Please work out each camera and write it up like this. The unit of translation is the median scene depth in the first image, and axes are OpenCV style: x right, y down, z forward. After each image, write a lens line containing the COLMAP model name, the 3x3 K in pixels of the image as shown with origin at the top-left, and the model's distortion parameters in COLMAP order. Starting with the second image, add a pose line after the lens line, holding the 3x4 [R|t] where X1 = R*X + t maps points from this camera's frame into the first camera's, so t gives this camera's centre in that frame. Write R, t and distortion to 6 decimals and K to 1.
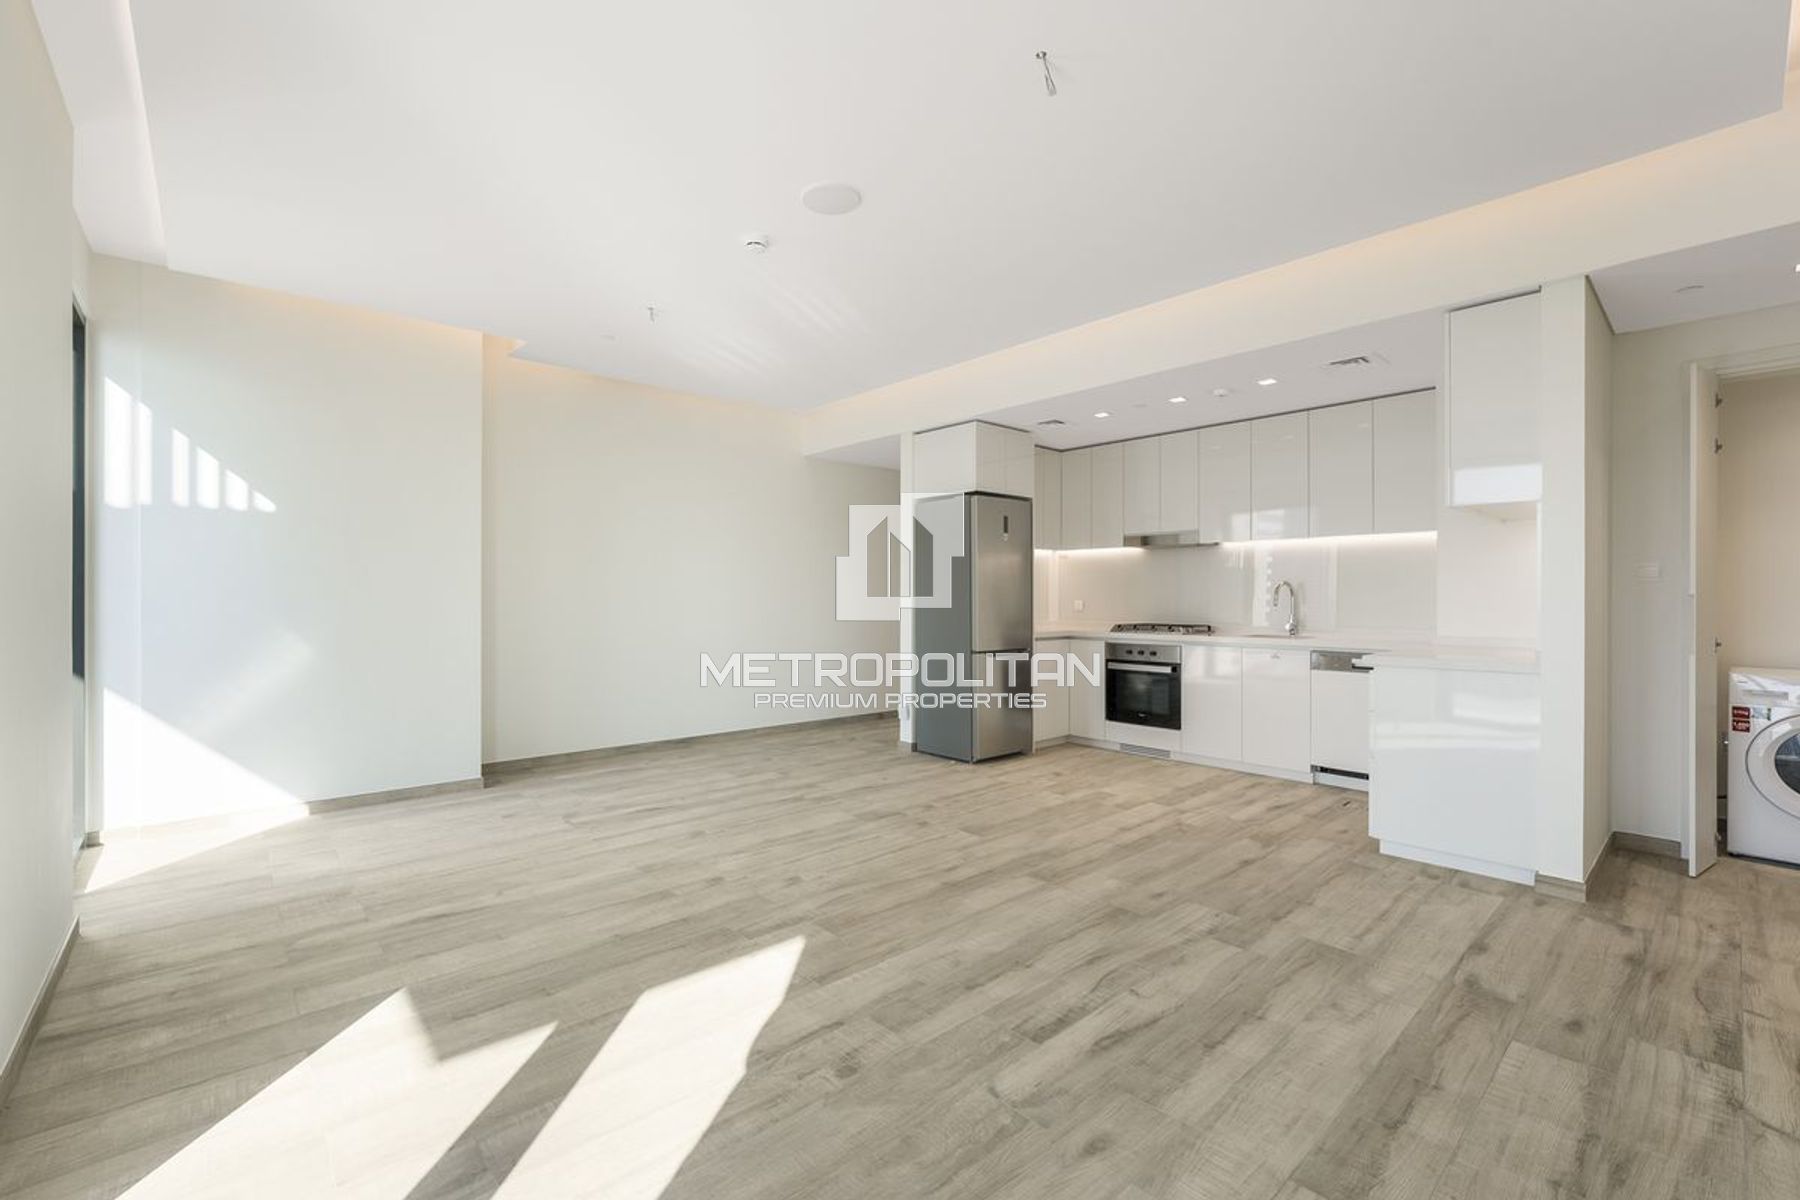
lens RADIAL K [[726.8, 0, 892.5], [0, 726.8, 590.8], [0, 0, 1]] dist [-0.013000, 0.002731]
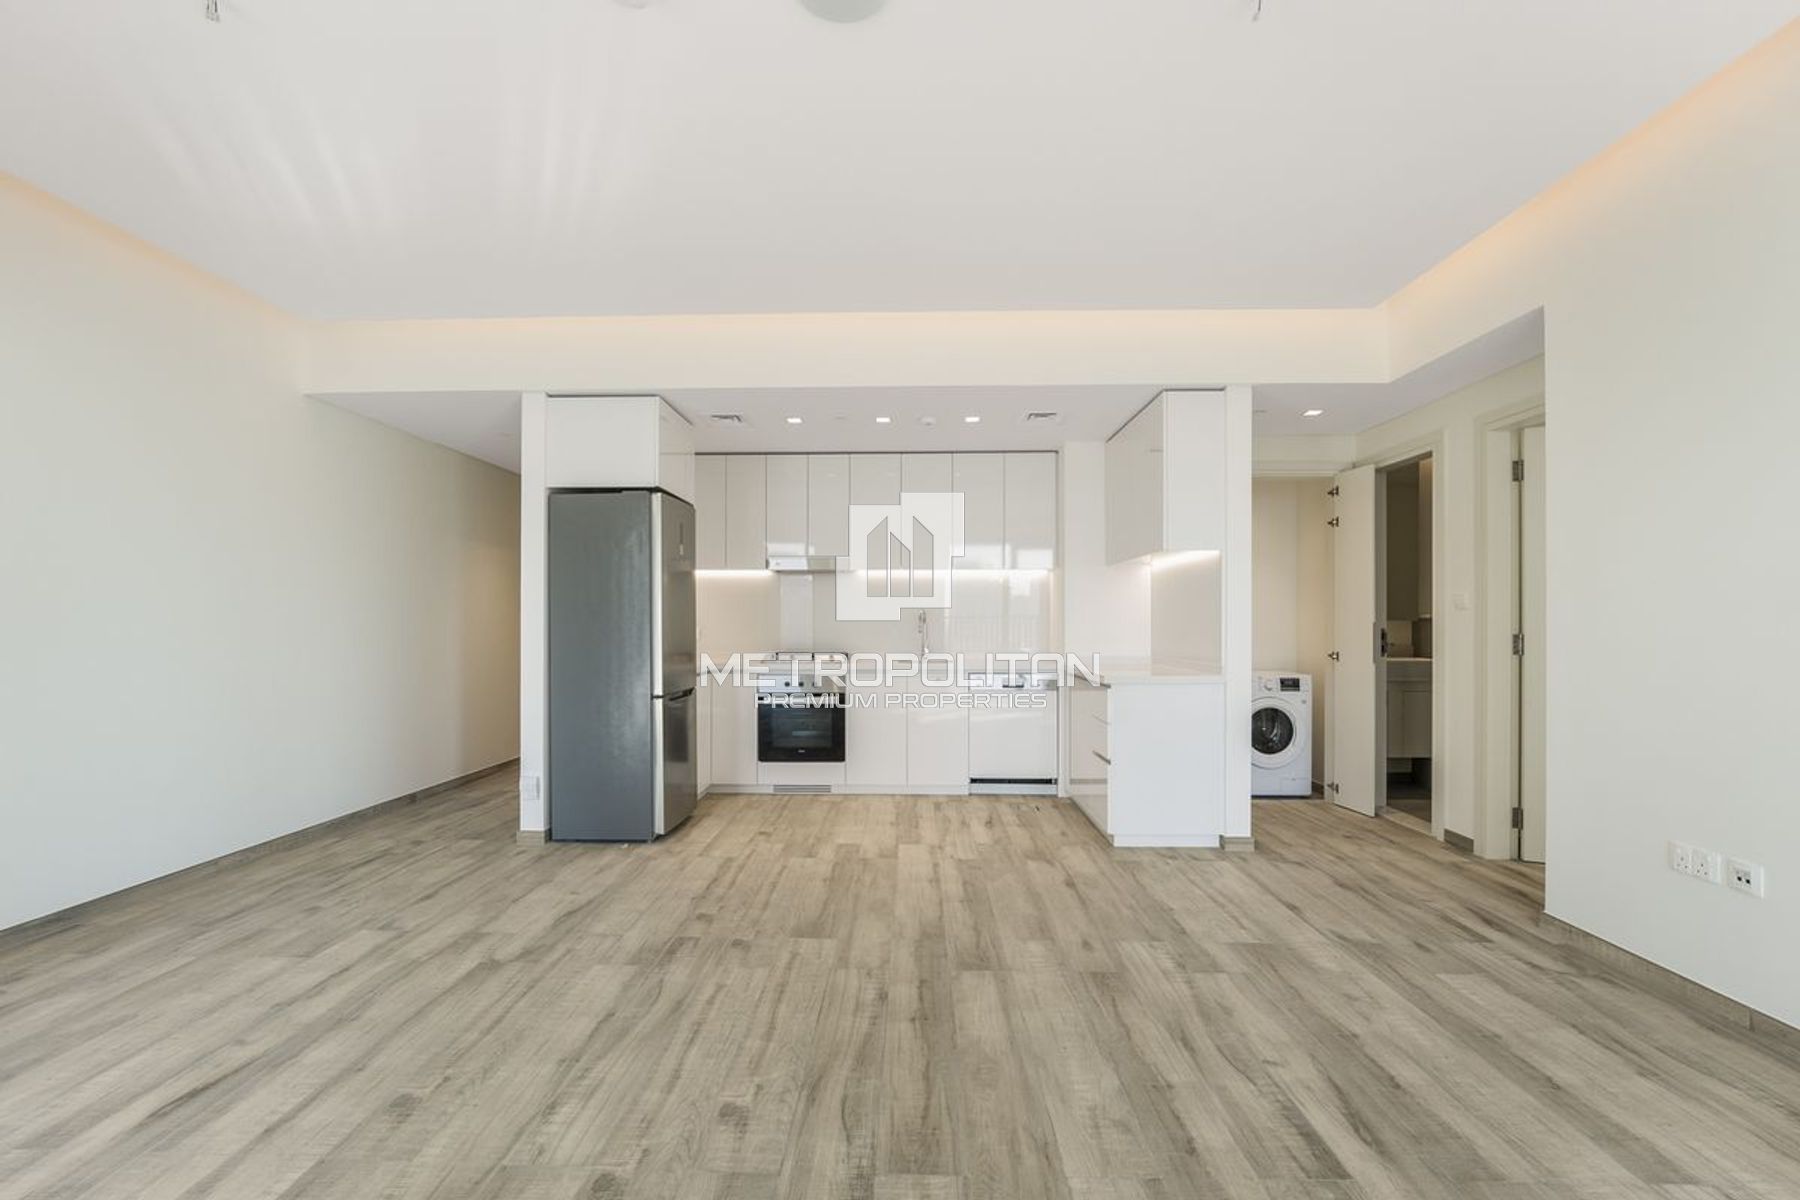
lens RADIAL K [[726.8, 0, 872.8], [0, 726.8, 626.1], [0, 0, 1]] dist [-0.013000, 0.002731]
pose [[0.704018, -0.004166, 0.710170, -0.380834], [-0.004696, 0.999934, 0.010520, -0.000254], [-0.710167, -0.010741, 0.703952, 0.418216]]
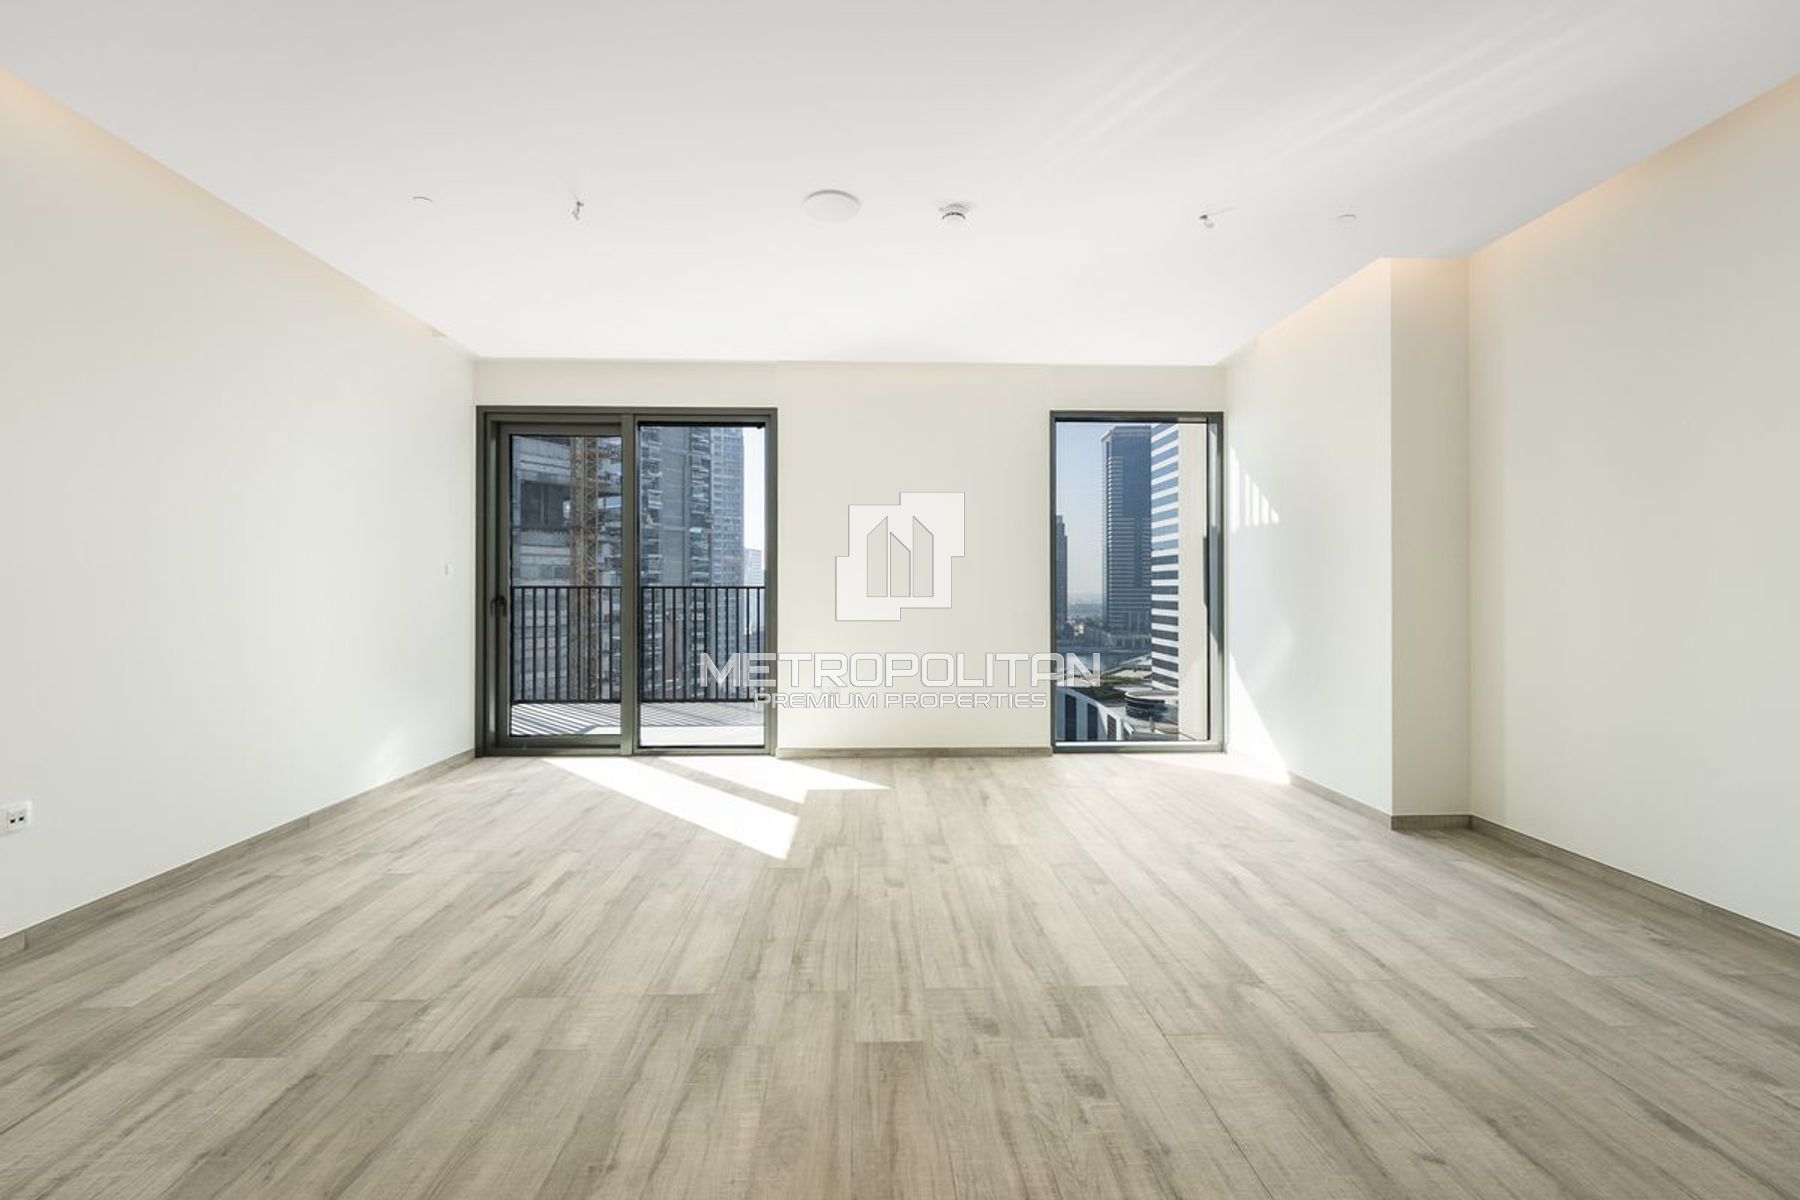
lens RADIAL K [[726.8, 0, 900.4], [0, 726.8, 582.6], [0, 0, 1]] dist [-0.013000, 0.002731]
pose [[-0.627327, -0.010560, -0.778685, 0.505676], [0.003223, 0.999864, -0.016155, 0.008633], [0.778749, -0.012644, -0.627208, 1.317476]]
